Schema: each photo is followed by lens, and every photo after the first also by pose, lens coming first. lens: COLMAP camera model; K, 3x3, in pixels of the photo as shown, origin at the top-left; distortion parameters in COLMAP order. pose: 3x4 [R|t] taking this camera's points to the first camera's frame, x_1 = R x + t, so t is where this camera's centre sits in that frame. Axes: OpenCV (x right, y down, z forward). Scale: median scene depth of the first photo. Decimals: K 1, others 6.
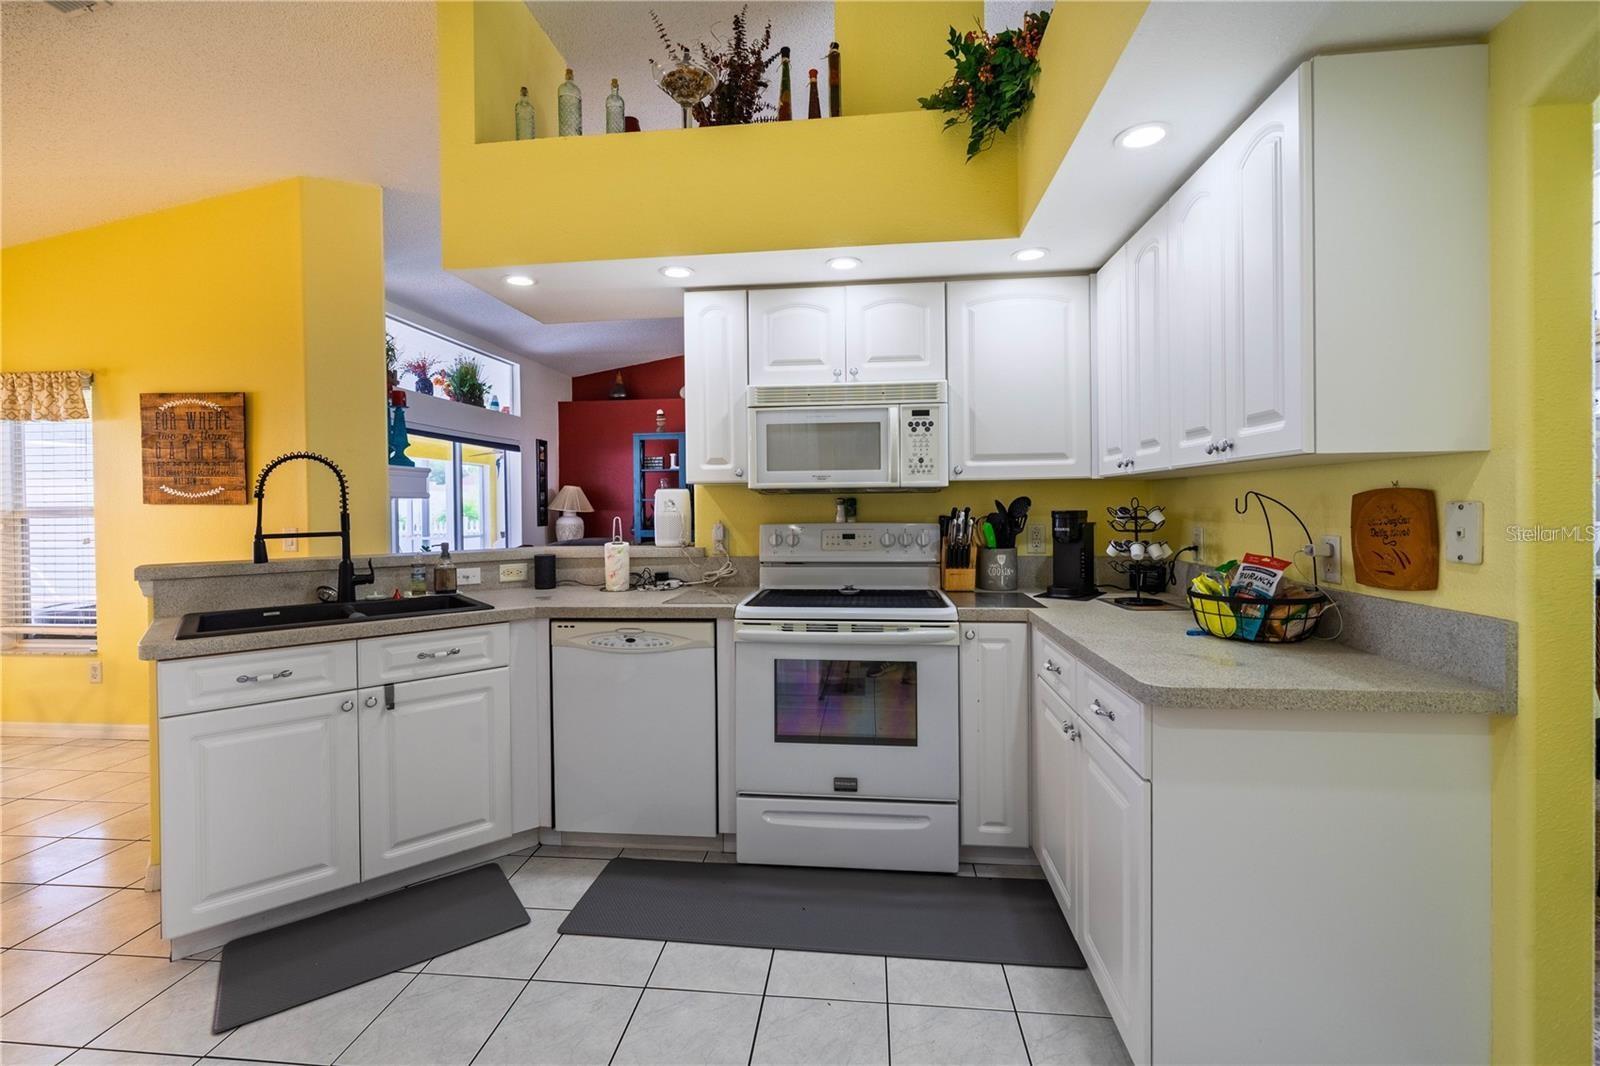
lens RADIAL K [[686.6, 0, 785.7], [0, 686.6, 516.1], [0, 0, 1]] dist [-0.000399, 0.000130]
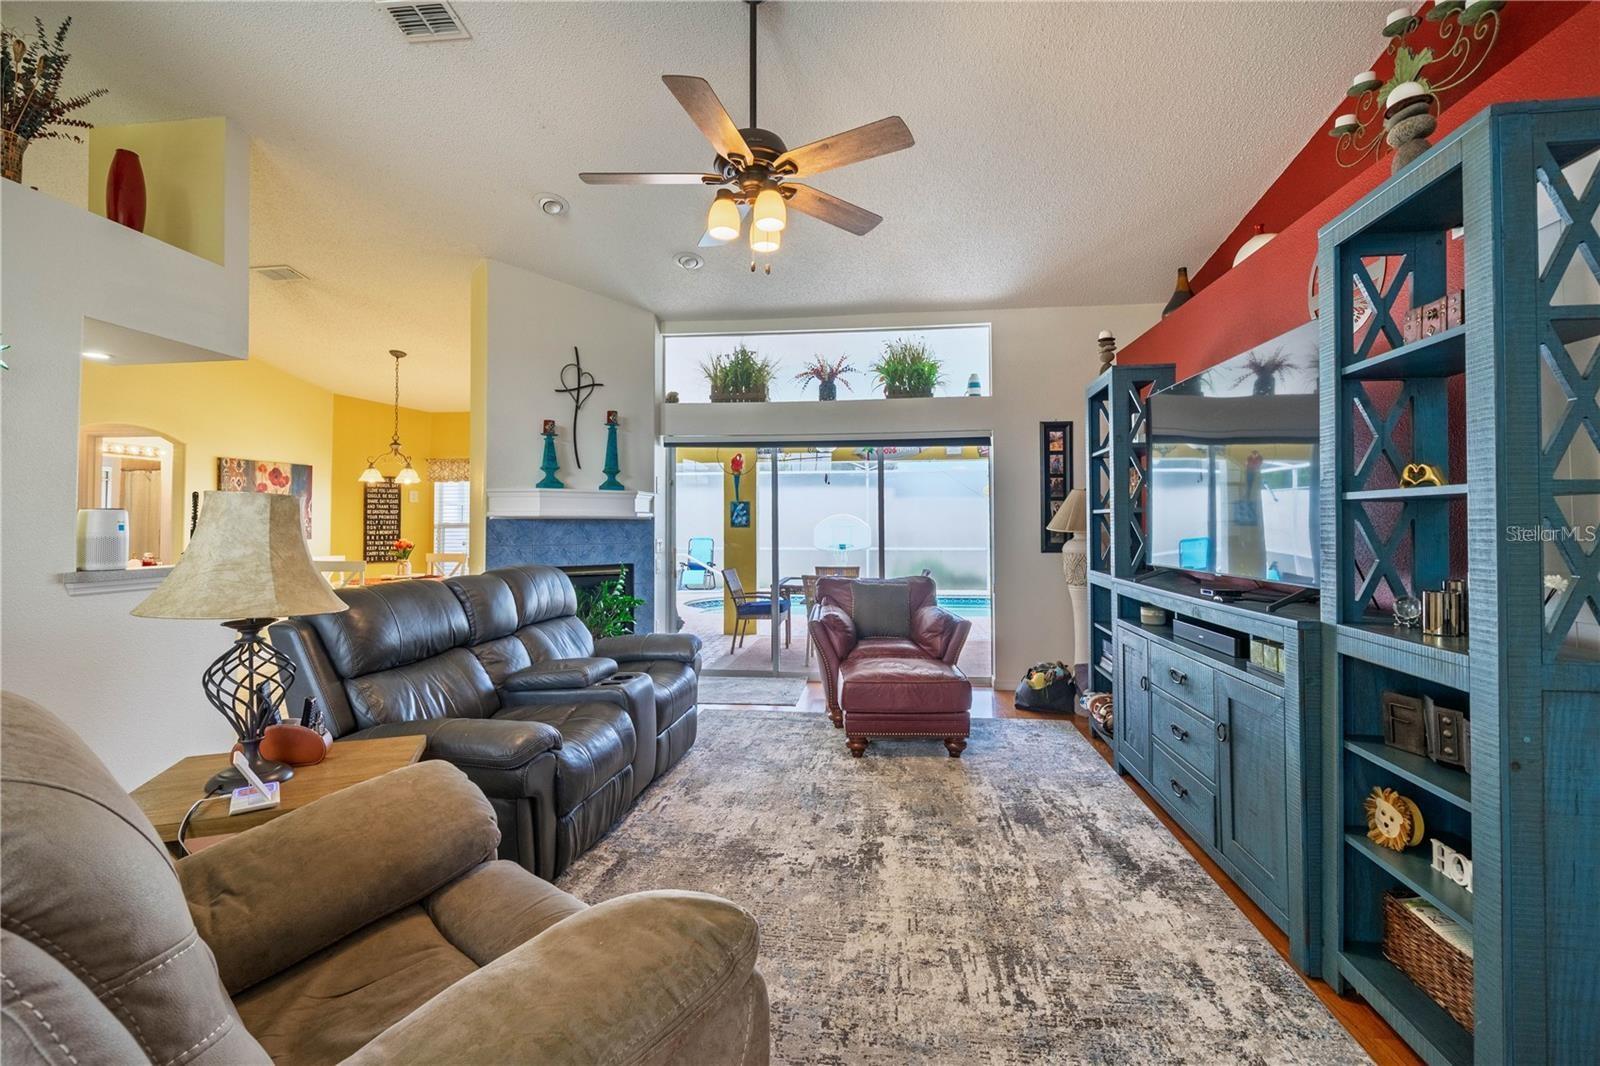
lens RADIAL K [[686.6, 0, 802.9], [0, 686.6, 509.6], [0, 0, 1]] dist [-0.000399, 0.000130]
pose [[0.010046, -0.012211, -0.999875, 0.939882], [-0.013467, 0.999833, -0.012346, -0.047466], [0.999859, 0.013590, 0.009880, 2.391580]]
